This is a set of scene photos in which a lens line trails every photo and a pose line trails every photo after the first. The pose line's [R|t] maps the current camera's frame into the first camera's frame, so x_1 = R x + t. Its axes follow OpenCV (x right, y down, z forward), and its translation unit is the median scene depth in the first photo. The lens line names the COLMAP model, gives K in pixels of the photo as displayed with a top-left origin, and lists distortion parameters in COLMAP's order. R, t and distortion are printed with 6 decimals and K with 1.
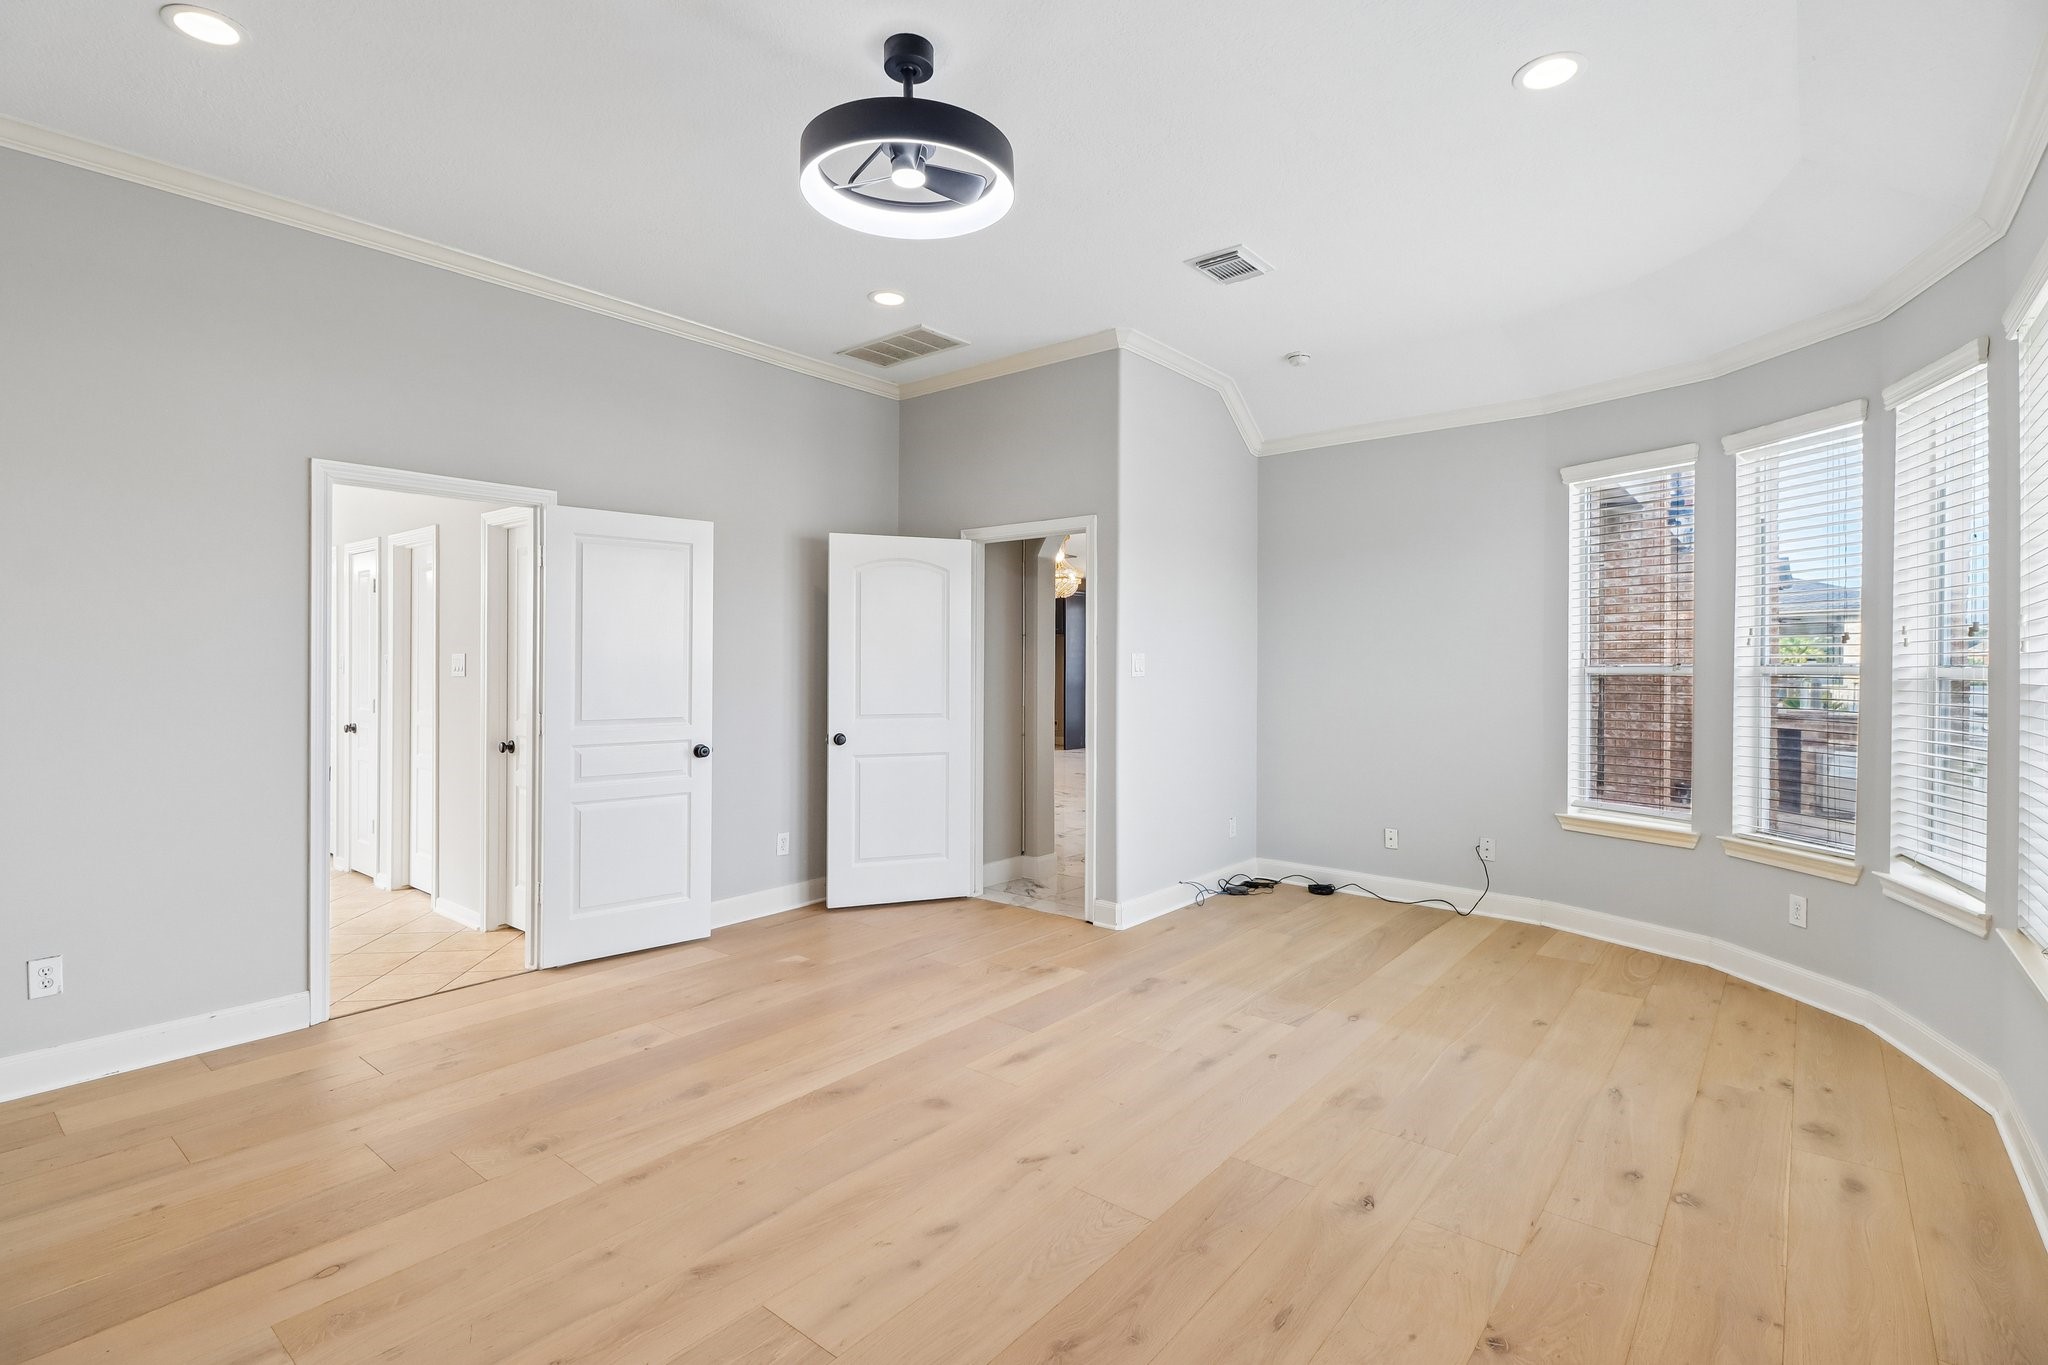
lens RADIAL K [[962.0, 0, 1023.6], [0, 962.0, 668.2], [0, 0, 1]] dist [0.008092, -0.002382]
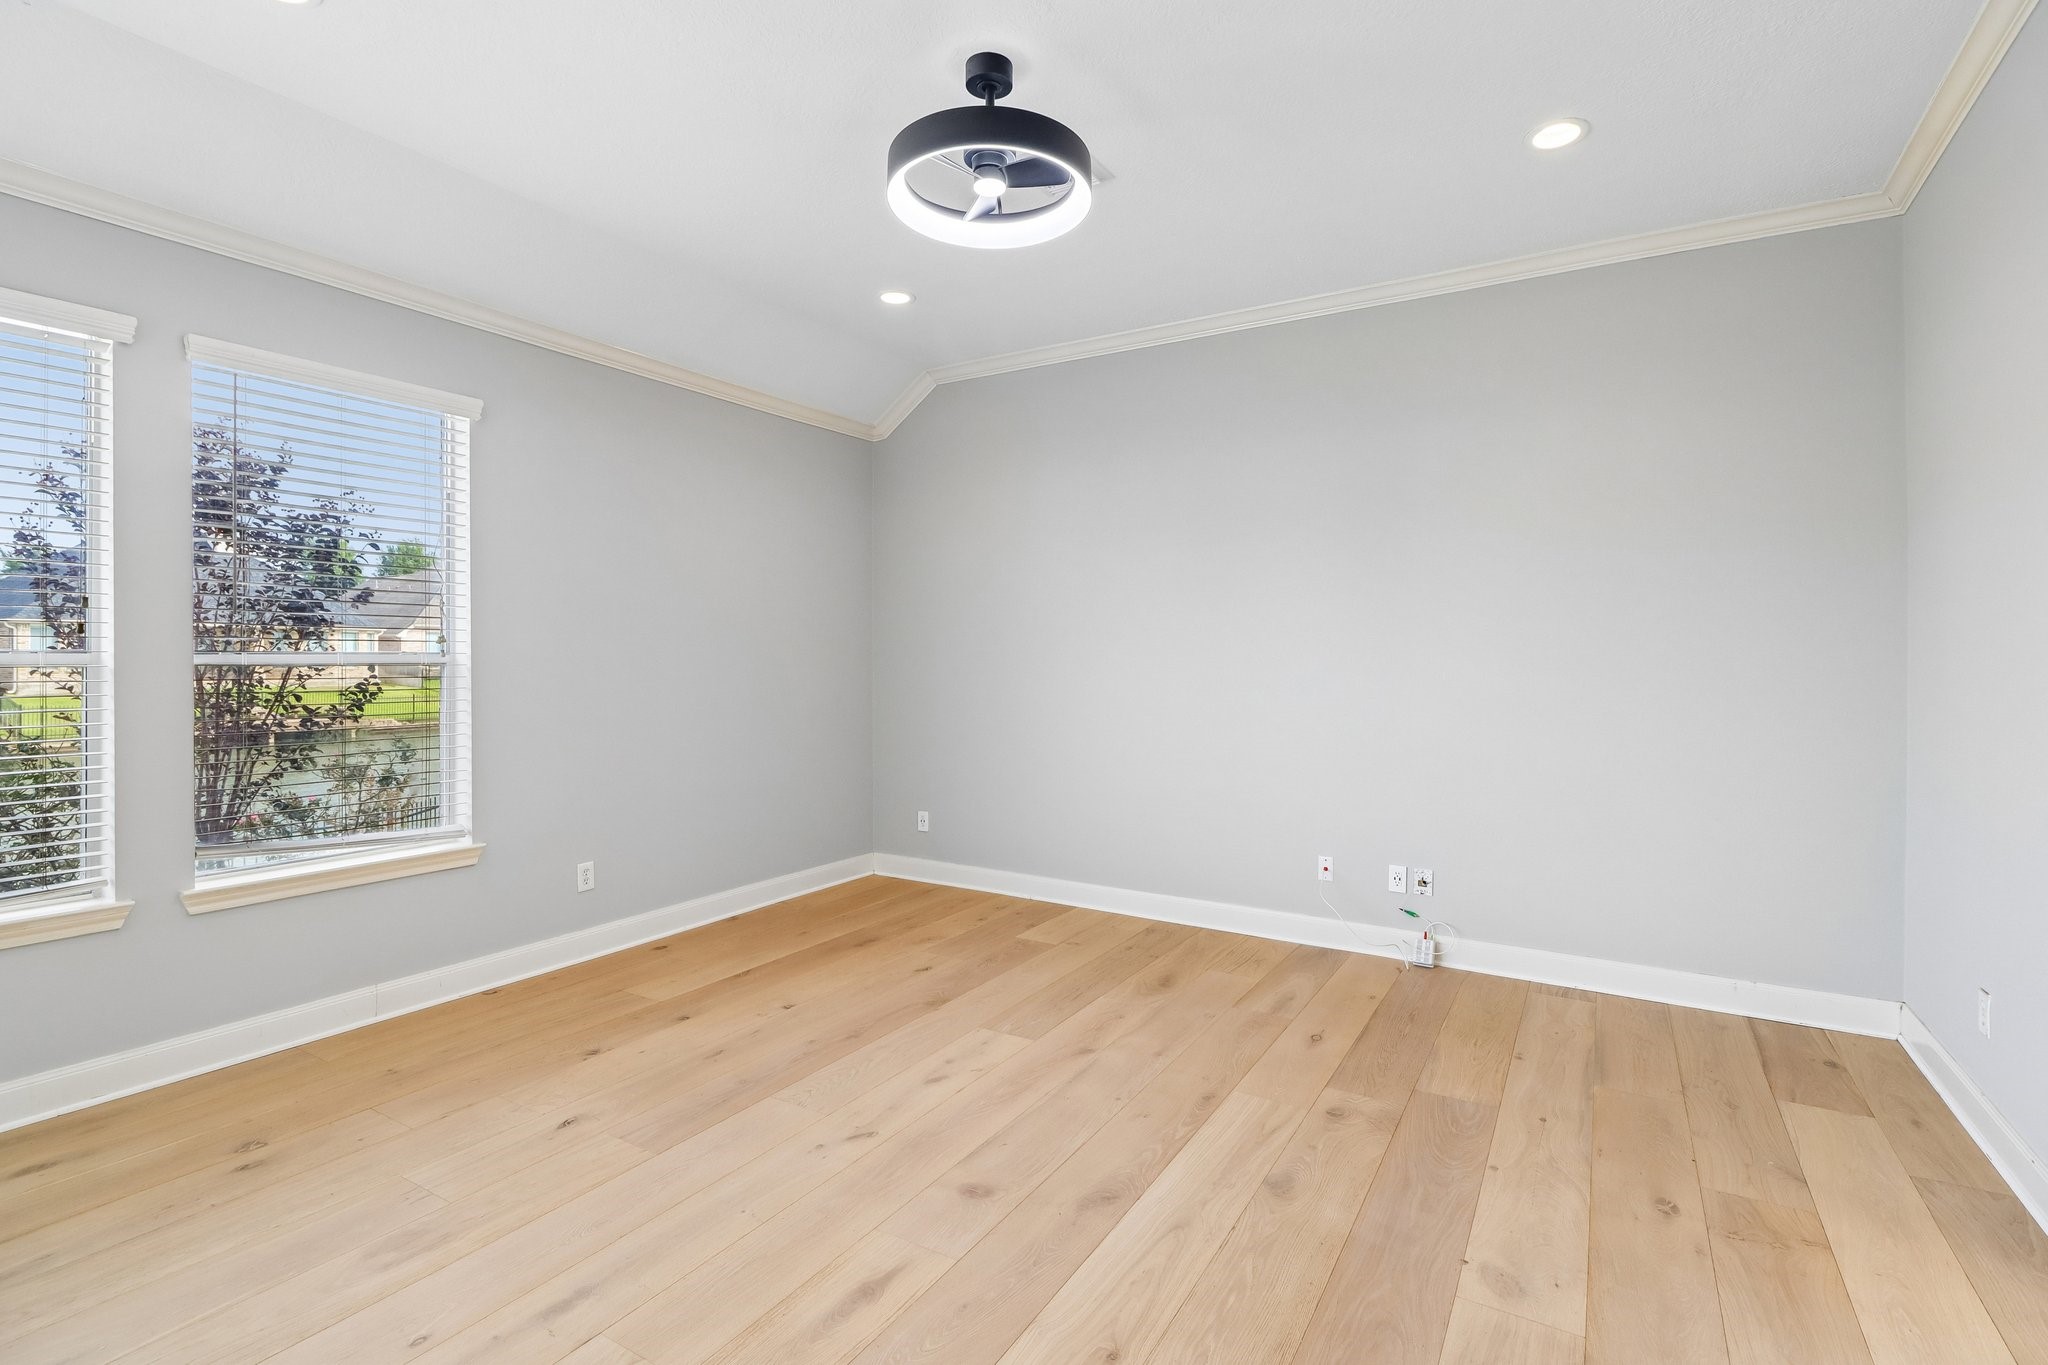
lens RADIAL K [[962.0, 0, 1025.9], [0, 962.0, 673.9], [0, 0, 1]] dist [0.008092, -0.002382]
pose [[-0.990612, -0.003333, -0.136664, -0.020503], [-0.006330, 0.999749, 0.021504, -0.005333], [0.136558, 0.022168, -0.990384, 2.009785]]
